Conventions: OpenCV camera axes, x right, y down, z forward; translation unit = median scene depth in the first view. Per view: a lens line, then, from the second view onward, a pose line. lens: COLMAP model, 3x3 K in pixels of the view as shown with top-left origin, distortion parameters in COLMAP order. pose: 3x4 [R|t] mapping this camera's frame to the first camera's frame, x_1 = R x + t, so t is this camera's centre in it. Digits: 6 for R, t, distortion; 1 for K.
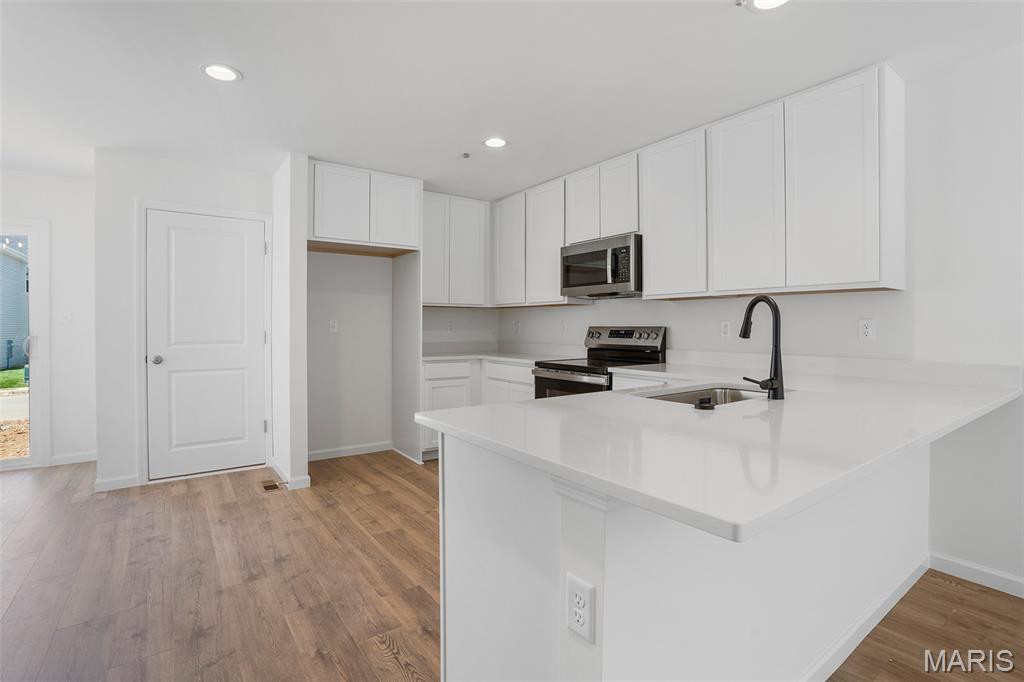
lens RADIAL K [[485.7, 0, 512.0], [0, 485.7, 341.0], [0, 0, 1]] dist [-0.072890, 0.028442]
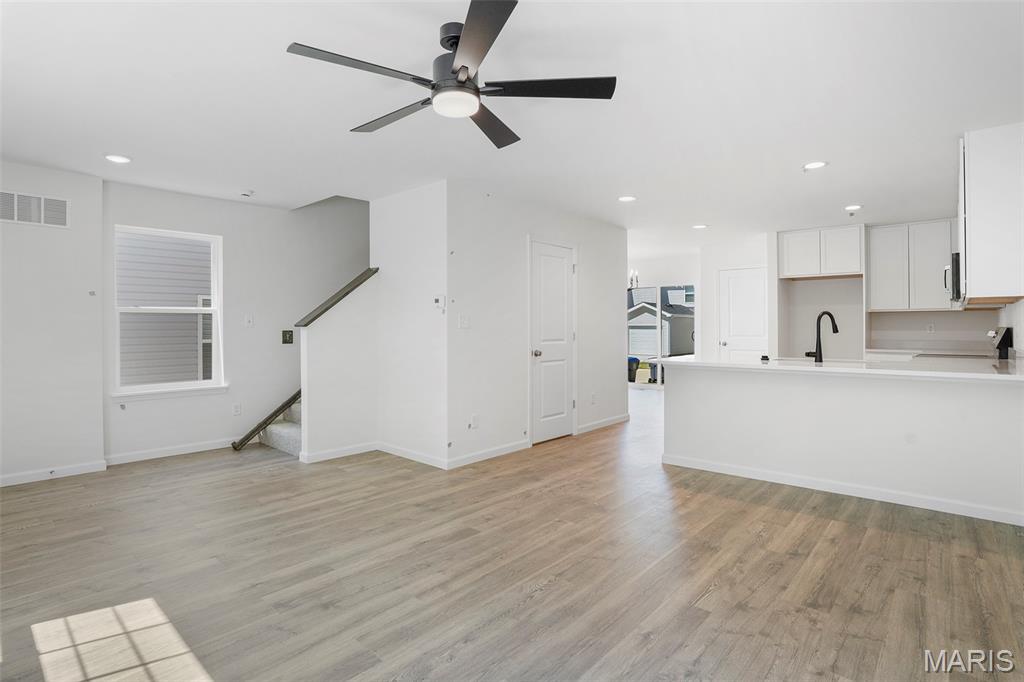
lens RADIAL K [[521.6, 0, 514.8], [0, 521.6, 330.9], [0, 0, 1]] dist [-0.044370, 0.000346]
pose [[0.220204, 0.001293, -0.975453, 1.229270], [-0.026493, 0.999638, -0.004656, 0.016750], [0.975094, 0.026868, 0.220158, -0.388632]]
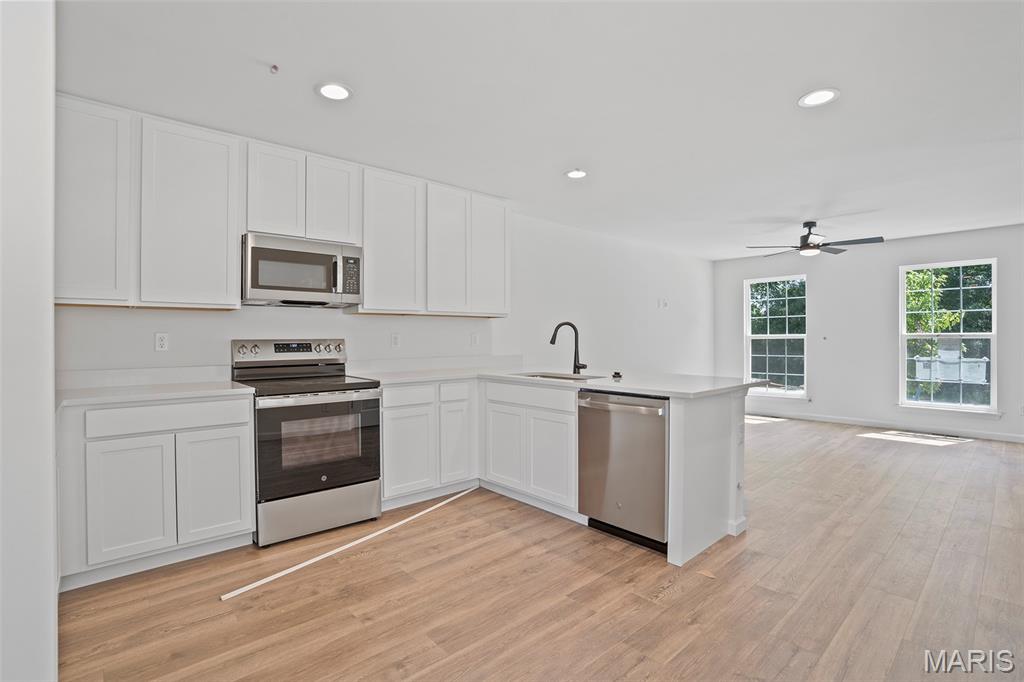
lens RADIAL K [[477.4, 0, 512.0], [0, 477.4, 341.0], [0, 0, 1]] dist [-0.068682, 0.027516]
pose [[-0.101824, -0.008212, 0.994769, -0.724795], [0.033094, 0.999384, 0.011637, -0.025217], [-0.994252, 0.034106, -0.101490, 0.744918]]
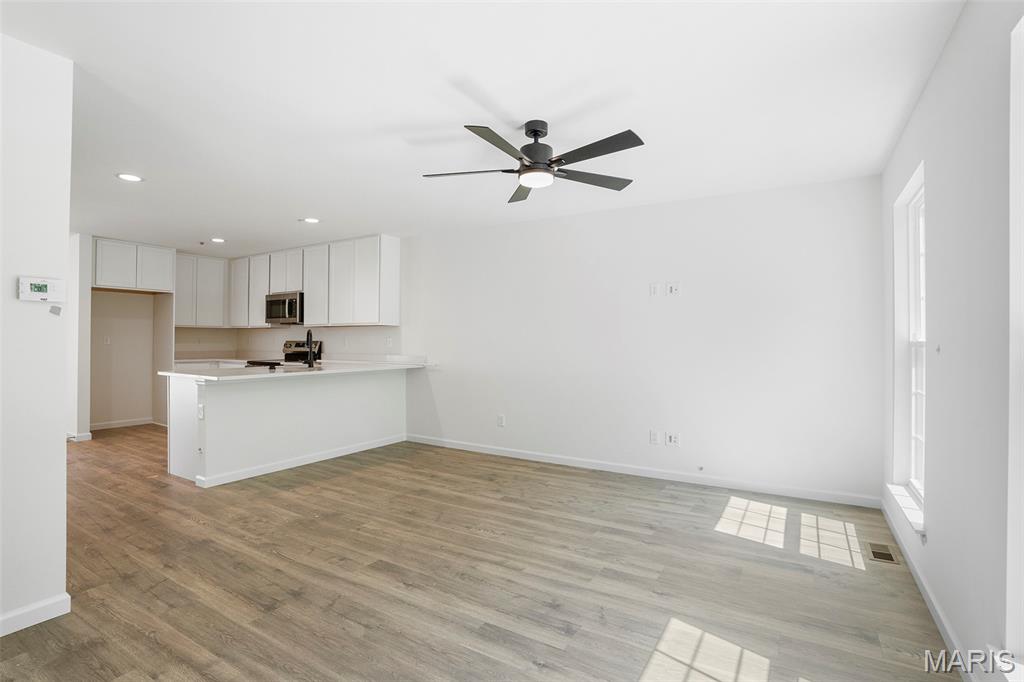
lens RADIAL K [[485.7, 0, 512.0], [0, 485.7, 341.0], [0, 0, 1]] dist [-0.072890, 0.028442]
pose [[0.921320, -0.000772, 0.388805, 0.279039], [0.011683, 0.999601, -0.025698, 0.027631], [-0.388630, 0.028218, 0.920962, -1.020705]]
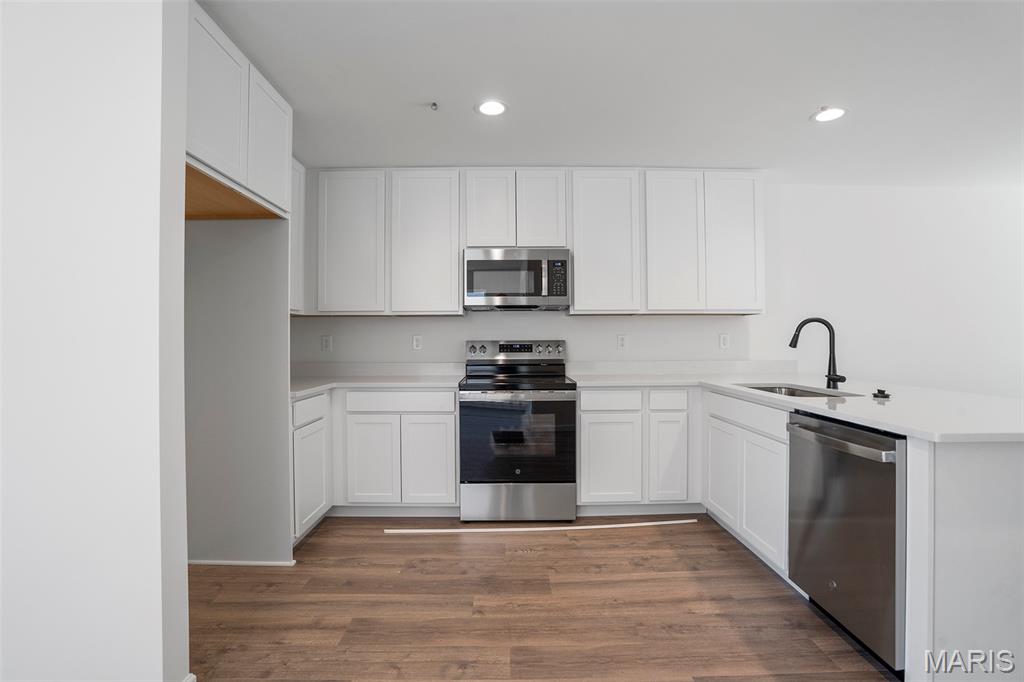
lens RADIAL K [[477.4, 0, 512.0], [0, 477.4, 341.0], [0, 0, 1]] dist [-0.068682, 0.027516]
pose [[0.576814, -0.006382, 0.816851, -0.602468], [0.029540, 0.999478, -0.013050, -0.017832], [-0.816341, 0.031657, 0.576702, 0.492768]]
